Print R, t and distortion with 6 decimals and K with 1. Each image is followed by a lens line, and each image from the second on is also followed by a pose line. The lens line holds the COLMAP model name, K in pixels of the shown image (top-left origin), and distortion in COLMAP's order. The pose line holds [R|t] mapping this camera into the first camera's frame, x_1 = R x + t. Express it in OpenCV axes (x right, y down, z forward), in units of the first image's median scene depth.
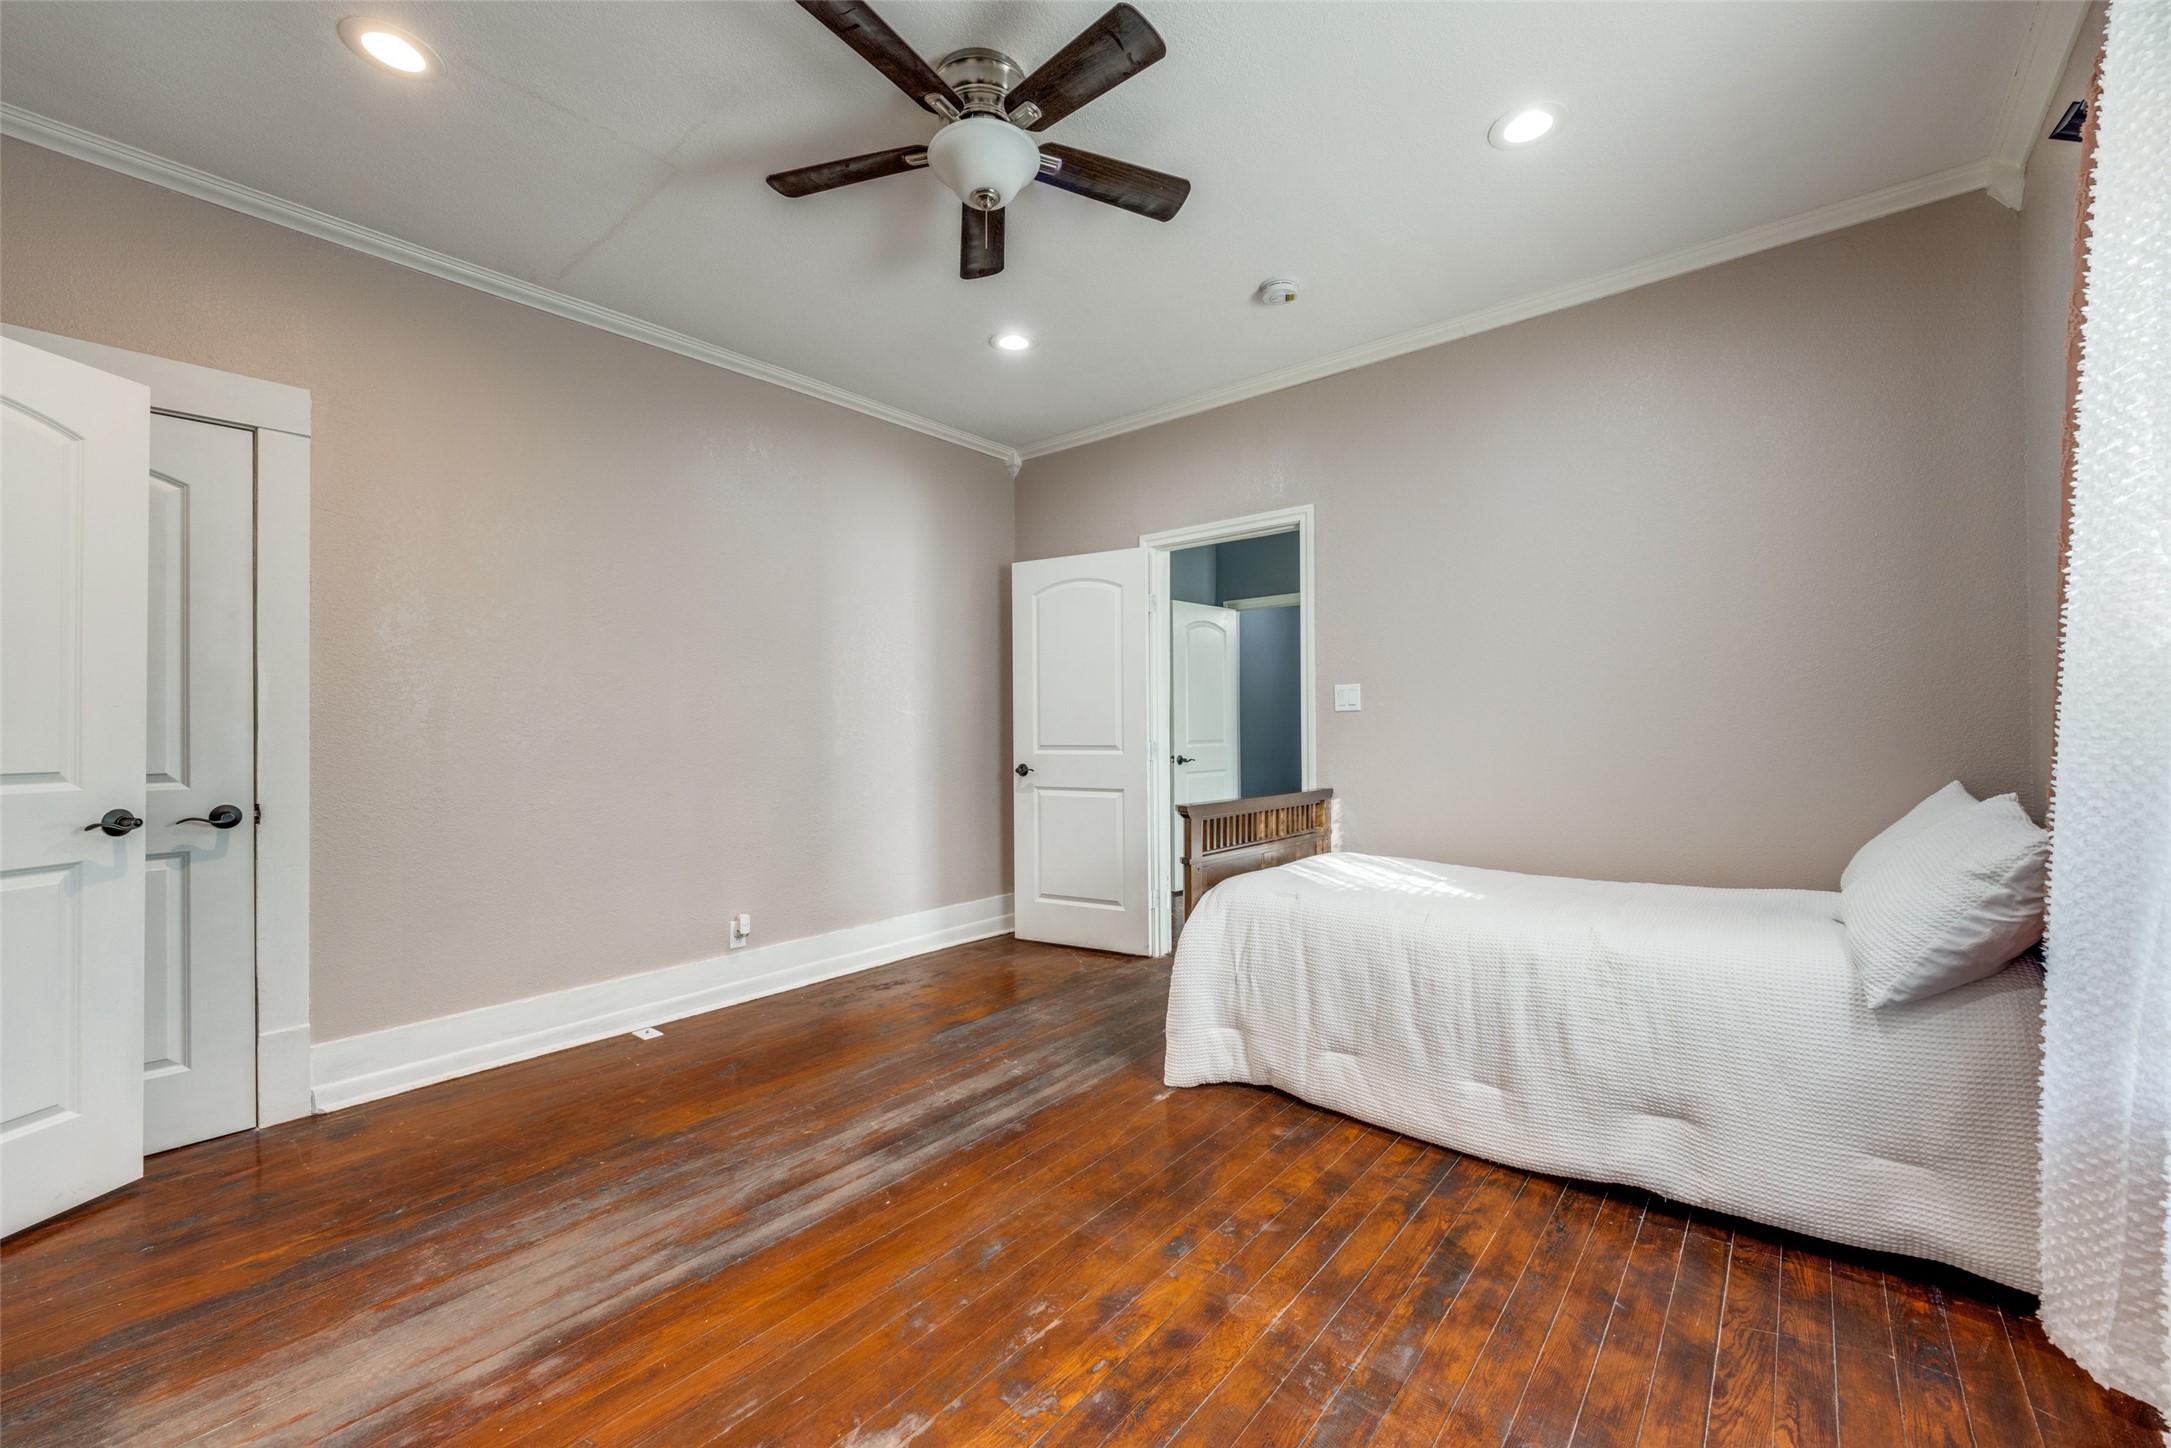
lens RADIAL K [[829.8, 0, 1083.5], [0, 829.8, 722.8], [0, 0, 1]] dist [-0.002535, 0.000451]
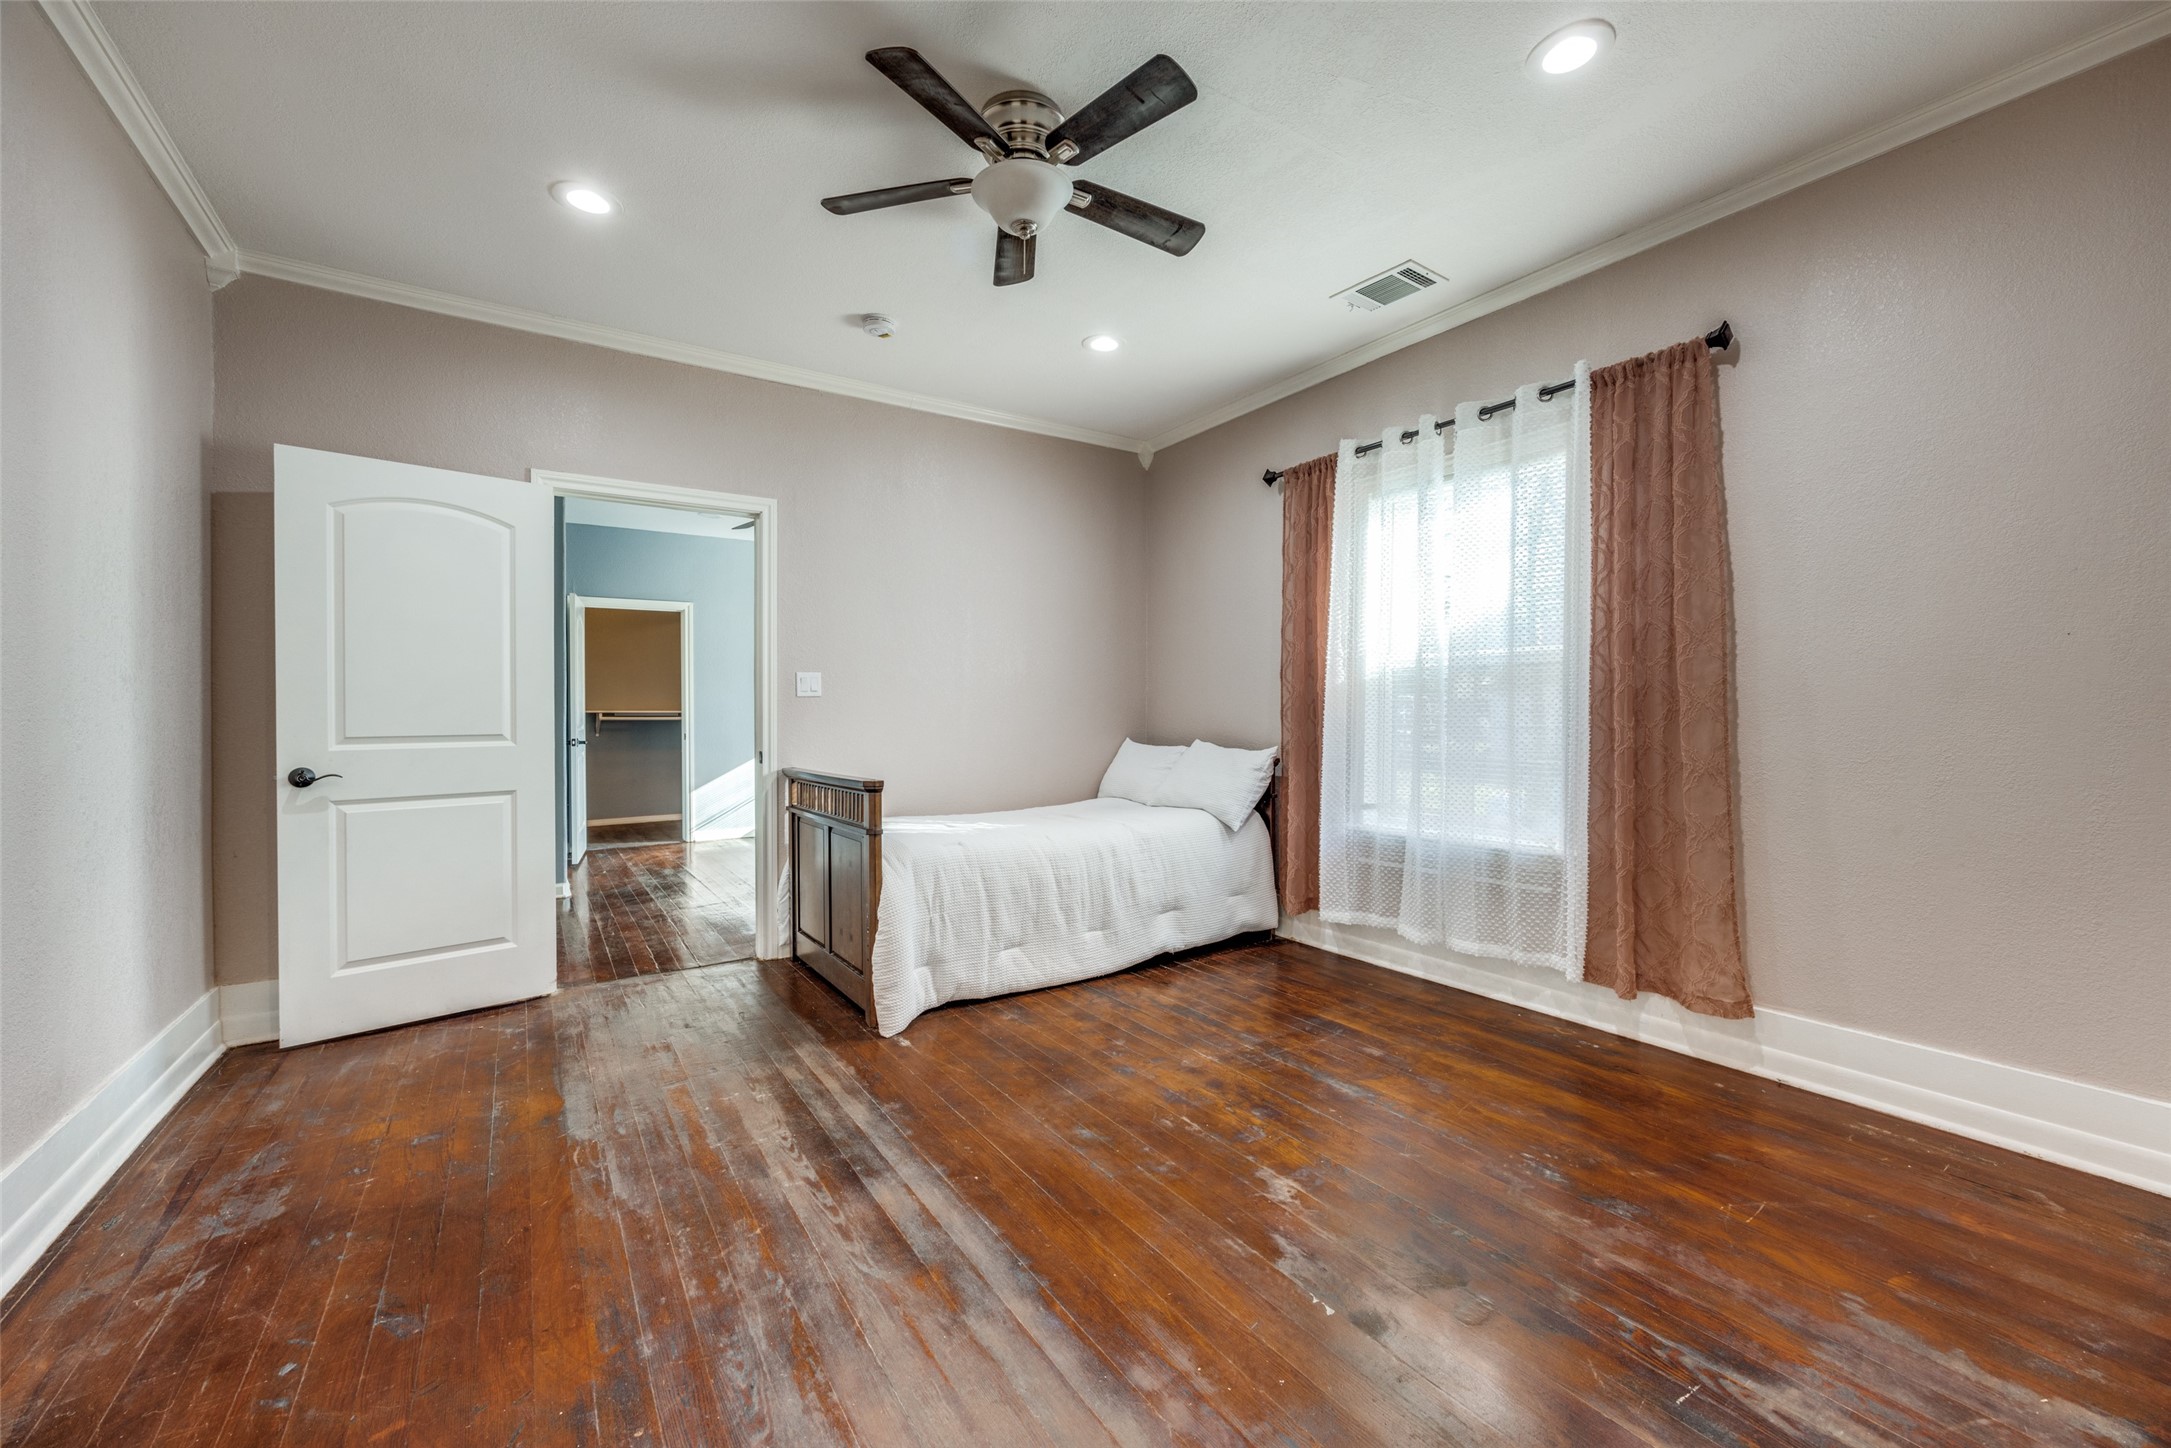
lens RADIAL K [[829.8, 0, 1072.6], [0, 829.8, 726.1], [0, 0, 1]] dist [-0.002535, 0.000451]
pose [[0.317429, -0.009200, 0.948237, -1.018010], [-0.002441, 0.999942, 0.010519, 0.020748], [-0.948279, -0.005654, 0.317388, 0.513613]]
